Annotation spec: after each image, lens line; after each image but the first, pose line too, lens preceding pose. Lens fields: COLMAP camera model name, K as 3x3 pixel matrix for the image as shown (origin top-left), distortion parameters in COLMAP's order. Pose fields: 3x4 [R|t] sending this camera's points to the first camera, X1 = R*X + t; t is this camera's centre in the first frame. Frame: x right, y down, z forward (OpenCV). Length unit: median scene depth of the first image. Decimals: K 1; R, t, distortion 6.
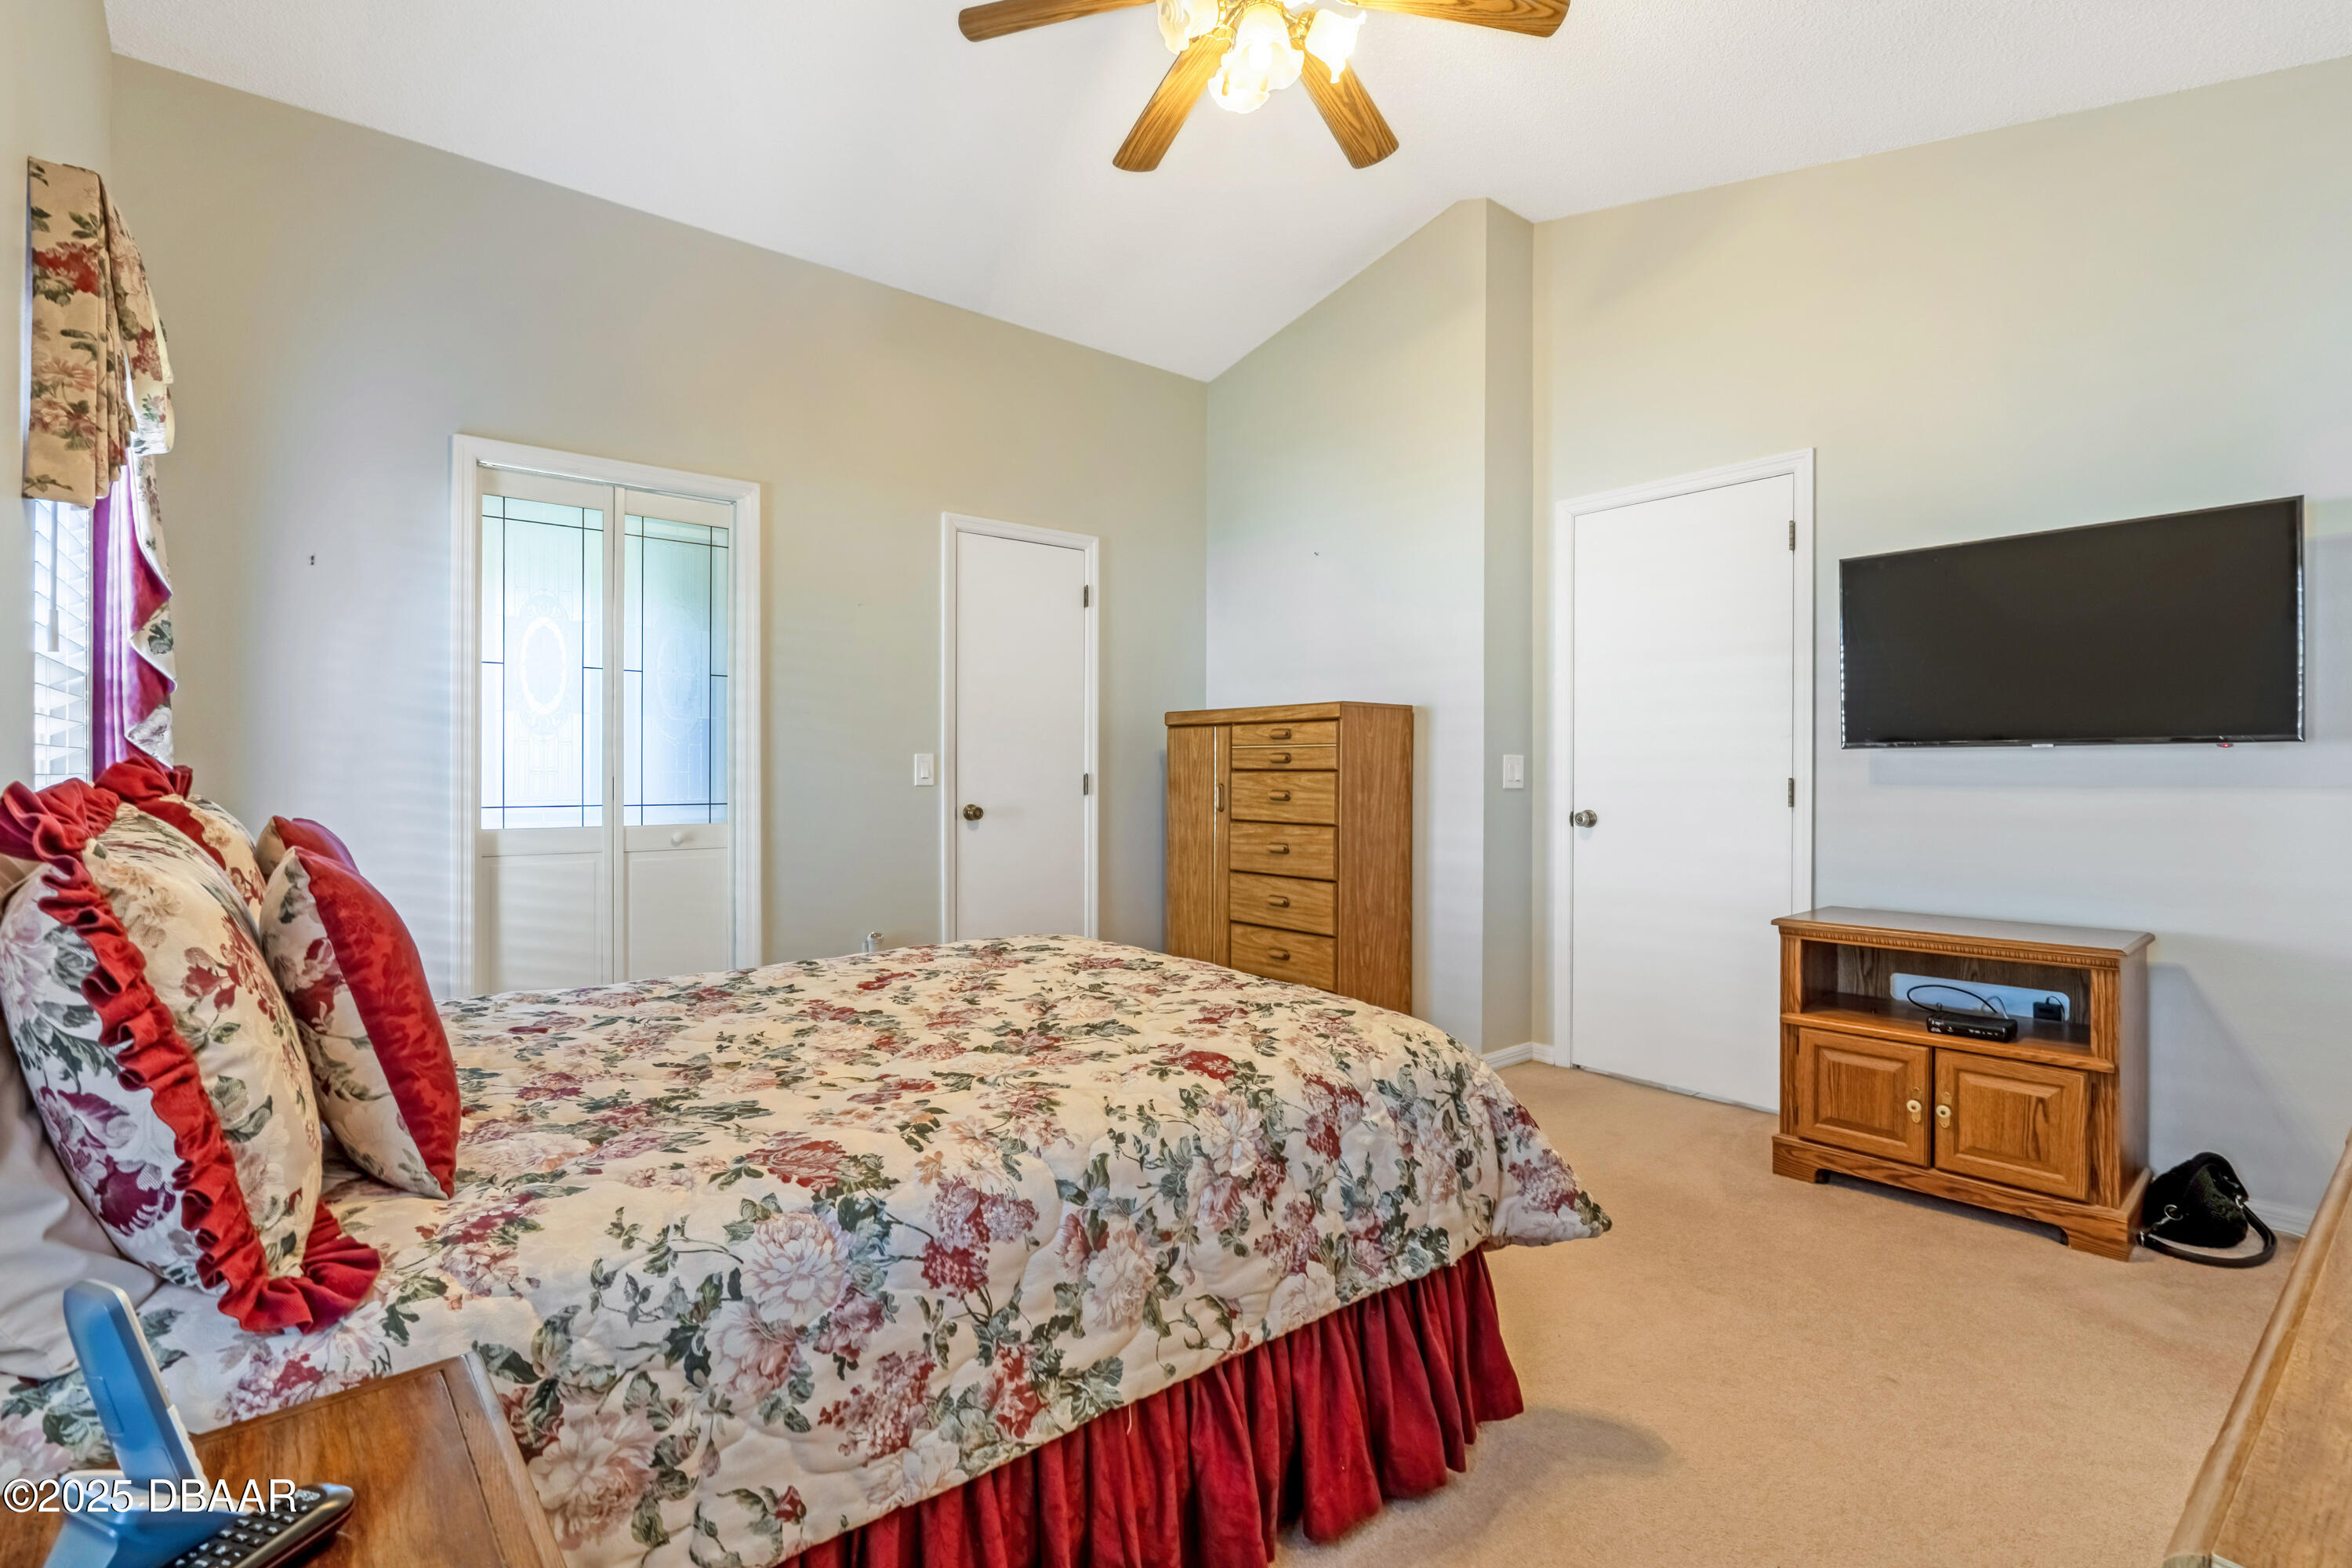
lens RADIAL K [[1088.5, 0, 1170.5], [0, 1088.5, 784.7], [0, 0, 1]] dist [-0.002219, 0.000855]
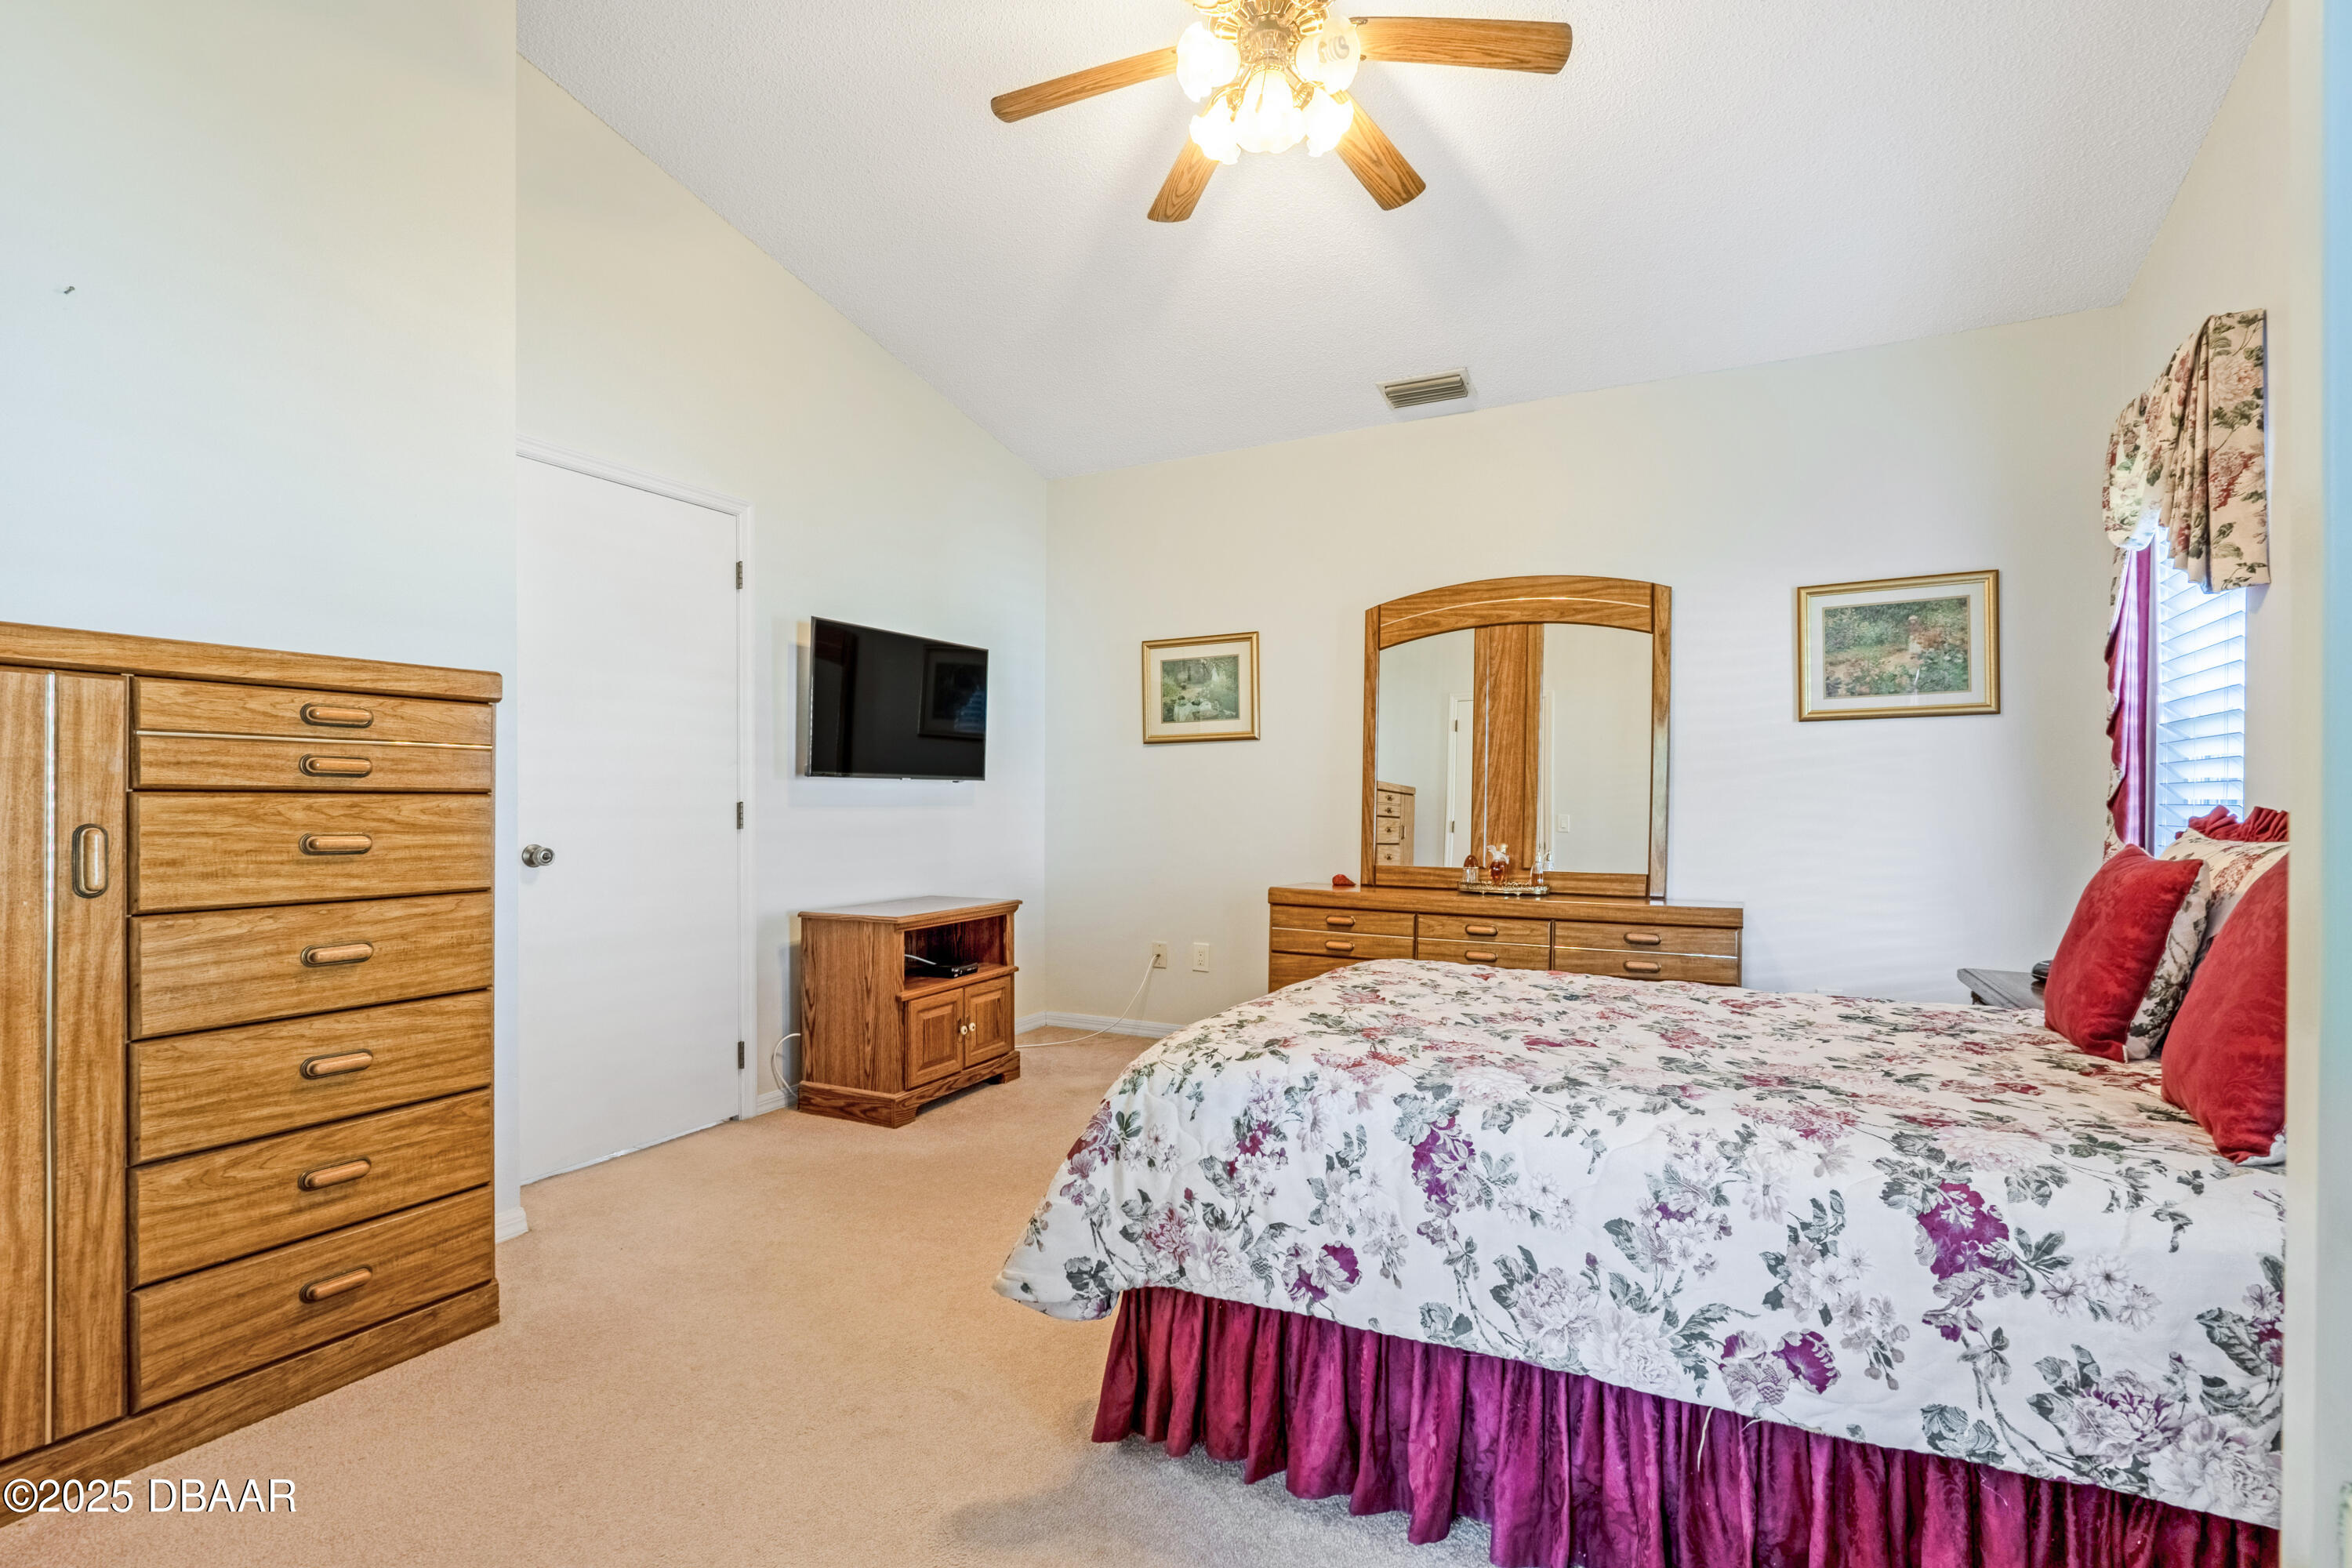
lens RADIAL K [[1088.5, 0, 1173.7], [0, 1088.5, 788.3], [0, 0, 1]] dist [-0.002219, 0.000855]
pose [[-0.391392, 0.000070, 0.920224, -0.496006], [-0.002385, 0.999997, -0.001091, -0.015076], [-0.920221, -0.002622, -0.391391, 0.867502]]
